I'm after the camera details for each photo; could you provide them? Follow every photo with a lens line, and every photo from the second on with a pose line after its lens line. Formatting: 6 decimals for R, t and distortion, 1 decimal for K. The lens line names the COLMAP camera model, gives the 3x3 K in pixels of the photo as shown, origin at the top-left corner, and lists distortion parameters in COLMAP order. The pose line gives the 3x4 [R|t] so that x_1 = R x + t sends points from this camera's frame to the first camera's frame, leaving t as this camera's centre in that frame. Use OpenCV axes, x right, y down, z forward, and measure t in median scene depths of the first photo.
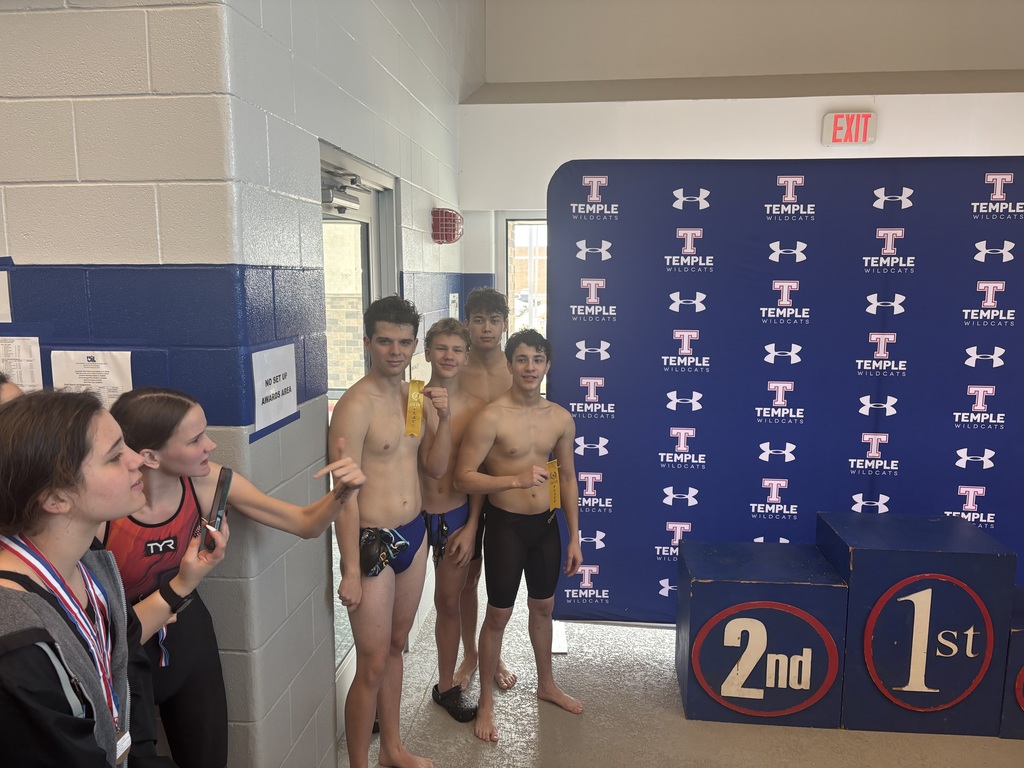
lens RADIAL K [[826.3, 0, 502.0], [0, 826.3, 387.4], [0, 0, 1]] dist [0.023699, -0.019211]
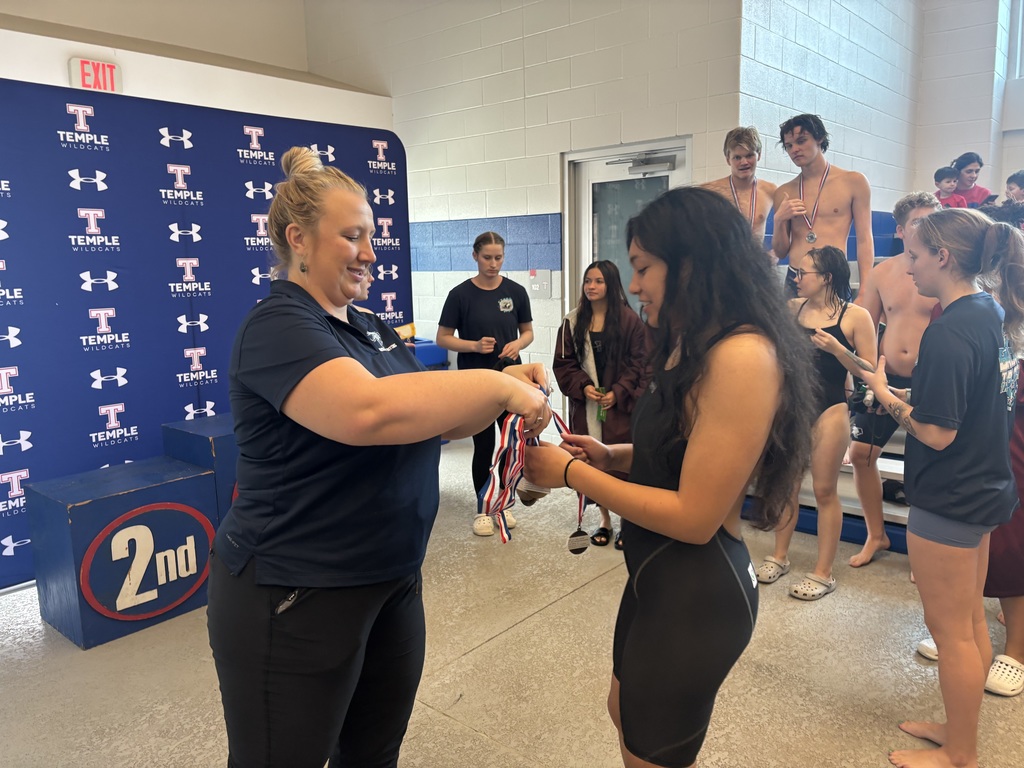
lens RADIAL K [[793.1, 0, 510.8], [0, 793.1, 390.1], [0, 0, 1]] dist [0.007487, 0.004685]
pose [[0.584032, -0.156418, 0.796518, -0.189445], [0.146127, 0.985487, 0.086383, 0.092422], [-0.798470, 0.065943, 0.598413, 0.015464]]
